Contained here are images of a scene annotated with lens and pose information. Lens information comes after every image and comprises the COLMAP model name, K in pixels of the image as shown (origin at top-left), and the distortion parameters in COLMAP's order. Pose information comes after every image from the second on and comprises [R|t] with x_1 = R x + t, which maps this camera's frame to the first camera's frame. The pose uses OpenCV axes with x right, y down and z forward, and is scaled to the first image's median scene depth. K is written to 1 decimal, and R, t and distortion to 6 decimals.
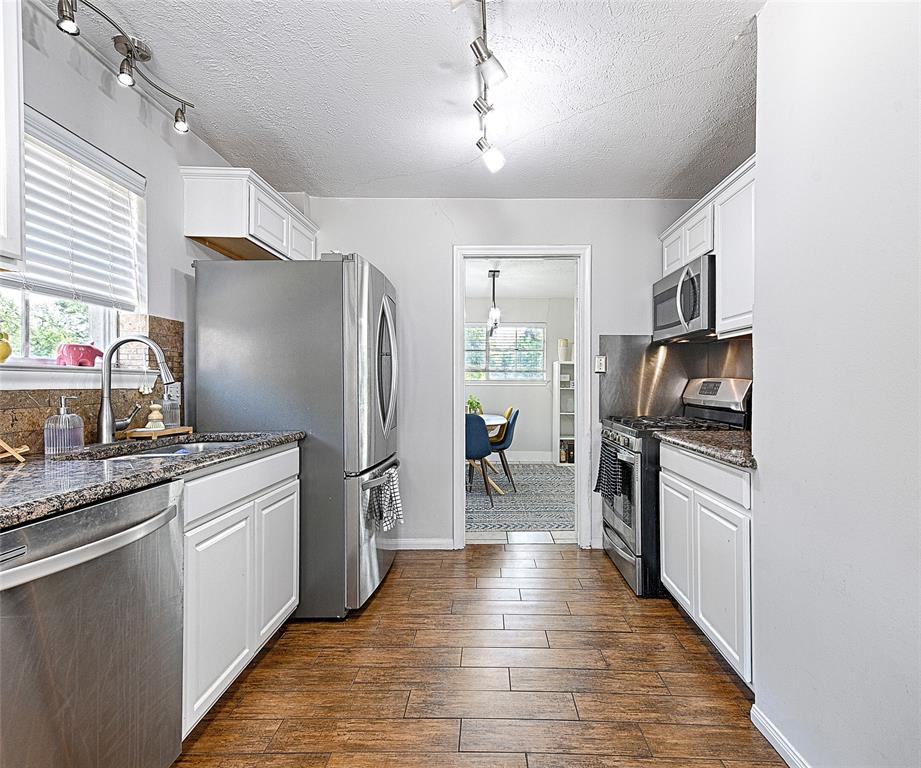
lens RADIAL K [[416.5, 0, 460.5], [0, 416.5, 384.0], [0, 0, 1]] dist [0.000345, 0.000015]
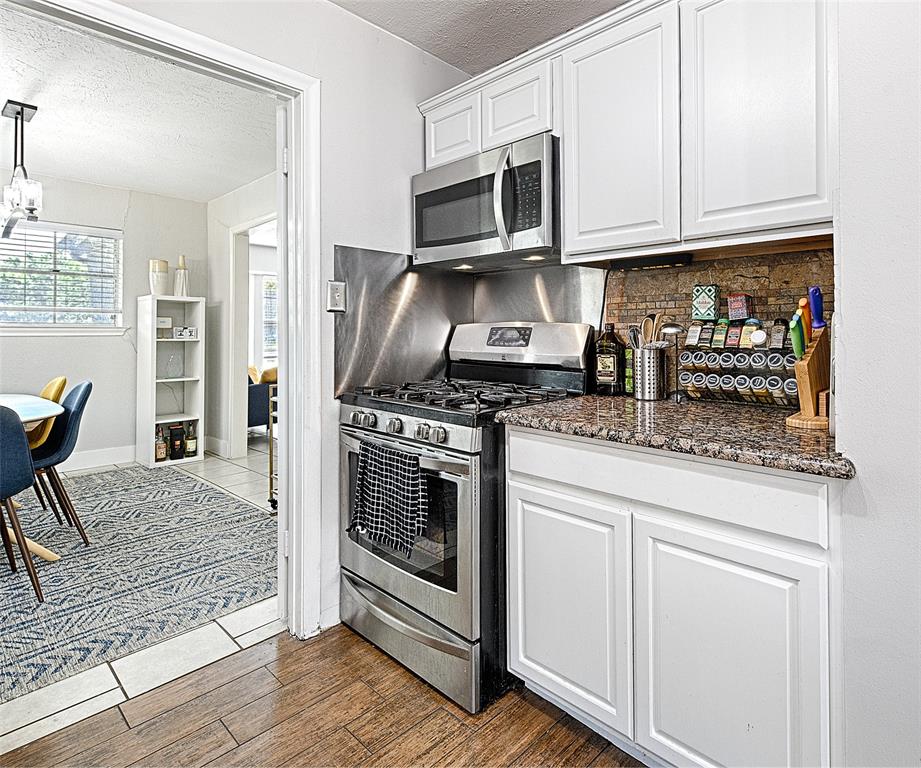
lens RADIAL K [[491.1, 0, 461.5], [0, 491.1, 328.6], [0, 0, 1]] dist [0.001096, -0.000097]
pose [[0.639415, 0.005962, 0.768839, -0.067820], [0.001668, 0.999957, -0.009141, 0.002914], [-0.768860, 0.007127, 0.639377, 0.453379]]
